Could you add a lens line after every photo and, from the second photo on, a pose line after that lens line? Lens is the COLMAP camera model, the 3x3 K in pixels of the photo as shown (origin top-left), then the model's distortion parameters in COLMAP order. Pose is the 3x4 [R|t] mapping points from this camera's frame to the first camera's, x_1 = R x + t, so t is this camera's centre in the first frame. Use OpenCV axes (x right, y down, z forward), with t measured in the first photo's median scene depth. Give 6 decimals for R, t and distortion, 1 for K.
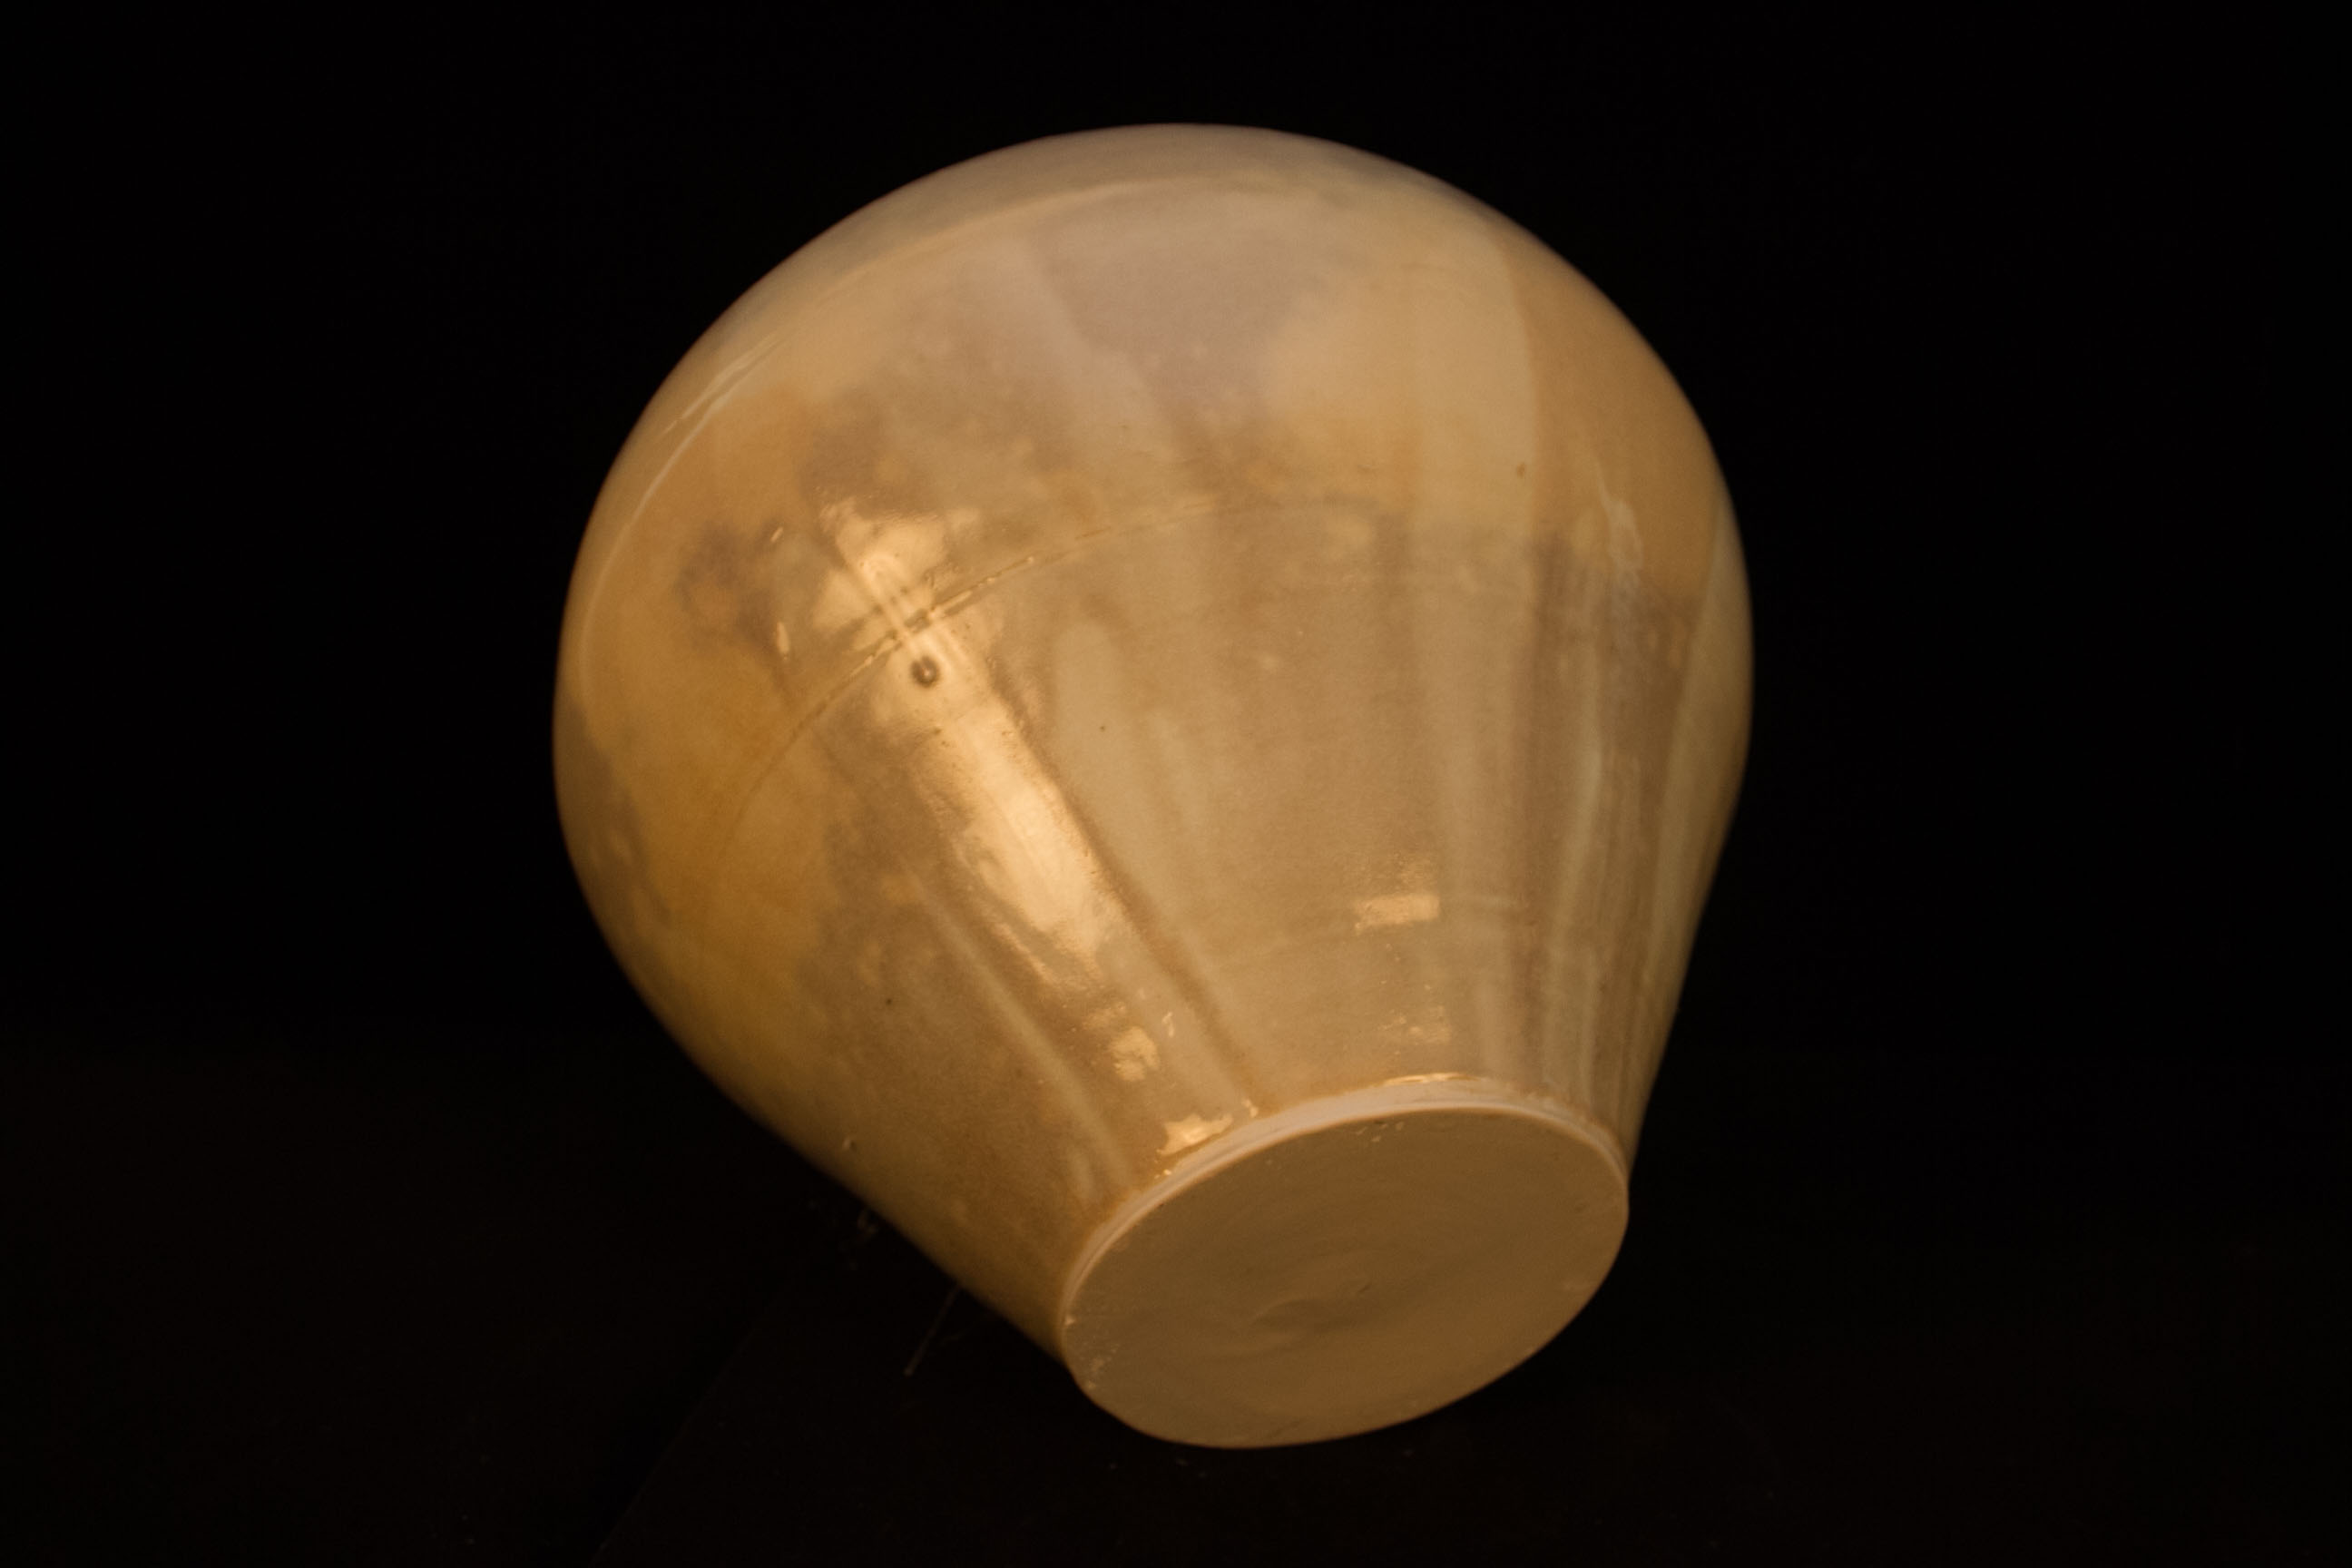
lens RADIAL K [[2239.5, 0, 1178.2], [0, 2239.5, 788.9], [0, 0, 1]] dist [-0.045528, 0.000000]
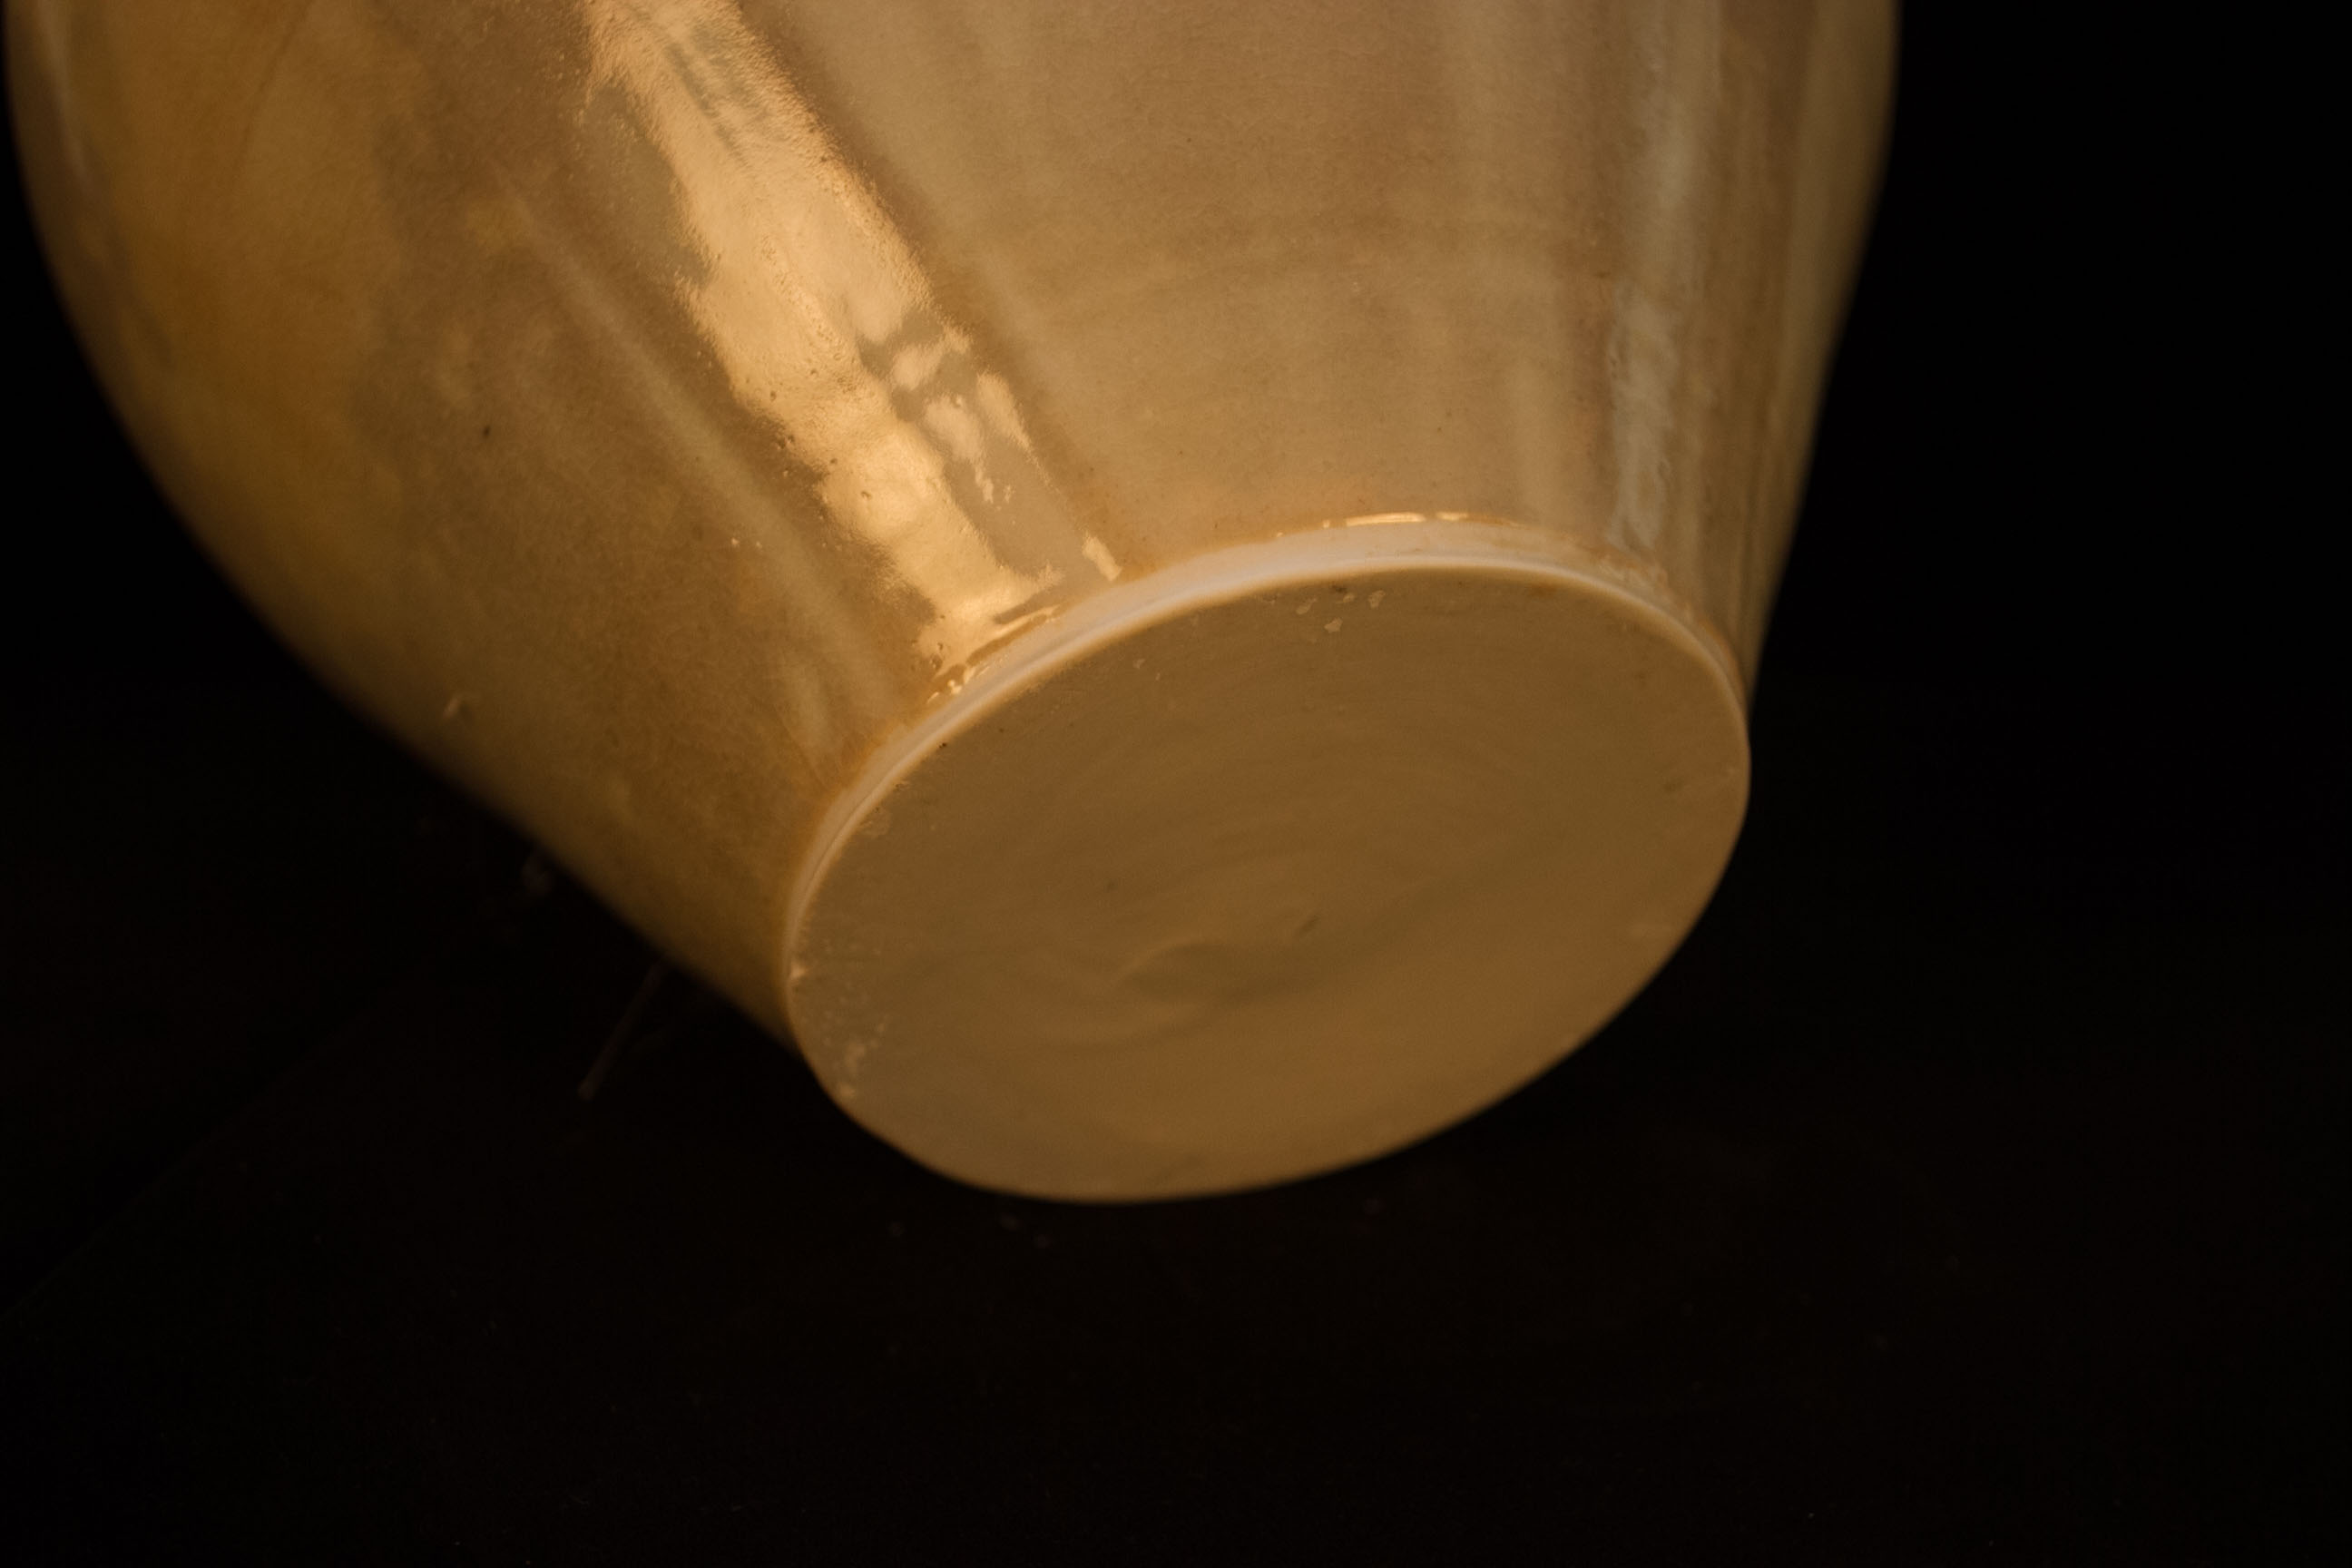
lens RADIAL K [[2239.5, 0, 1173.7], [0, 2239.5, 780.6], [0, 0, 1]] dist [-0.045528, 0.000000]
pose [[0.999419, -0.002962, 0.033958, 0.028760], [0.000410, 0.997190, 0.074917, 0.144954], [-0.034085, -0.074860, 0.996611, 0.423294]]
